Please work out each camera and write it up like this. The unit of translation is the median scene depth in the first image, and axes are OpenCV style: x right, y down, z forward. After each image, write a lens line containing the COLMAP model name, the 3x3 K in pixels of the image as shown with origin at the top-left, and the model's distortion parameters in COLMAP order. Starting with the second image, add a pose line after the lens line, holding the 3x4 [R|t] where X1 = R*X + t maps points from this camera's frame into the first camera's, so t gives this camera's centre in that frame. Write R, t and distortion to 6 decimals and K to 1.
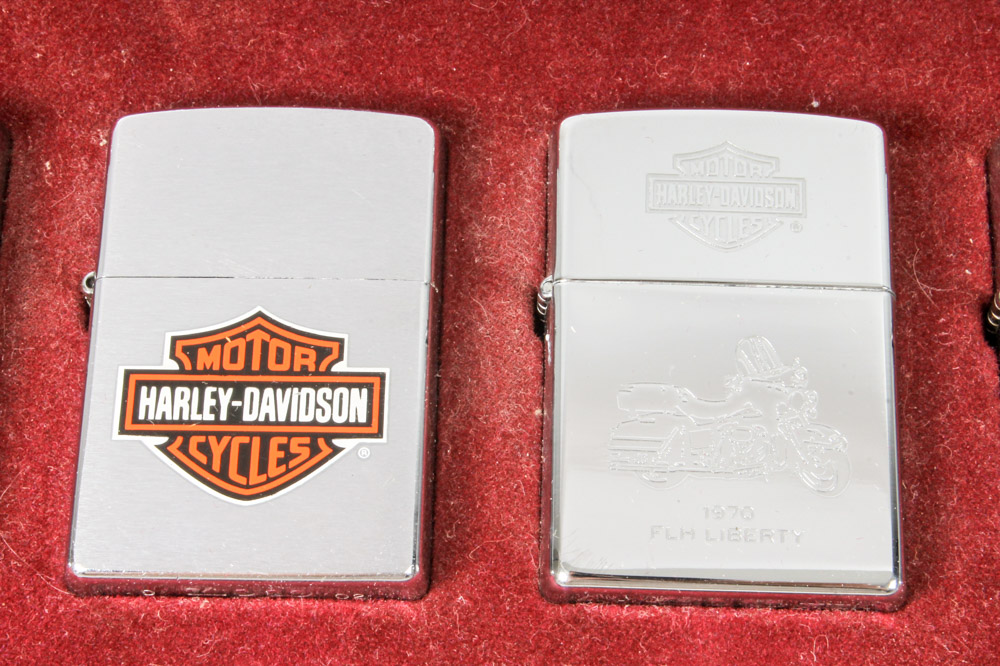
lens RADIAL K [[2332.7, 0, 501.6], [0, 2332.7, 336.7], [0, 0, 1]] dist [0.056720, 0.000000]
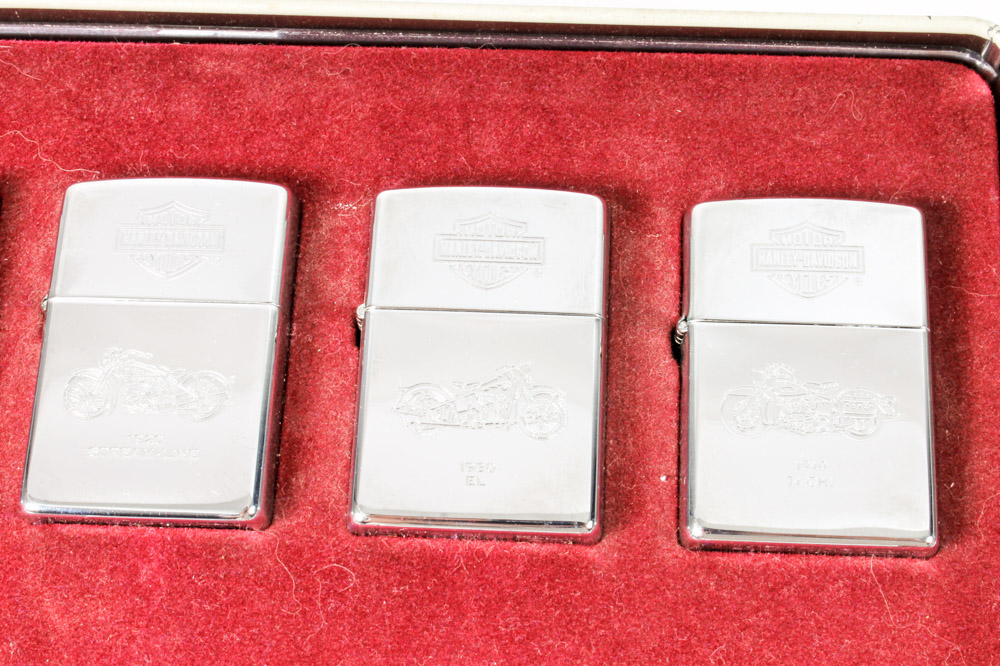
lens RADIAL K [[1719.8, 0, 497.3], [0, 1719.8, 341.3], [0, 0, 1]] dist [-0.011202, 0.000000]
pose [[0.999225, 0.008191, -0.038511, 0.149515], [-0.005050, 0.996705, 0.080953, -0.389412], [0.039047, -0.080695, 0.995974, 0.086983]]
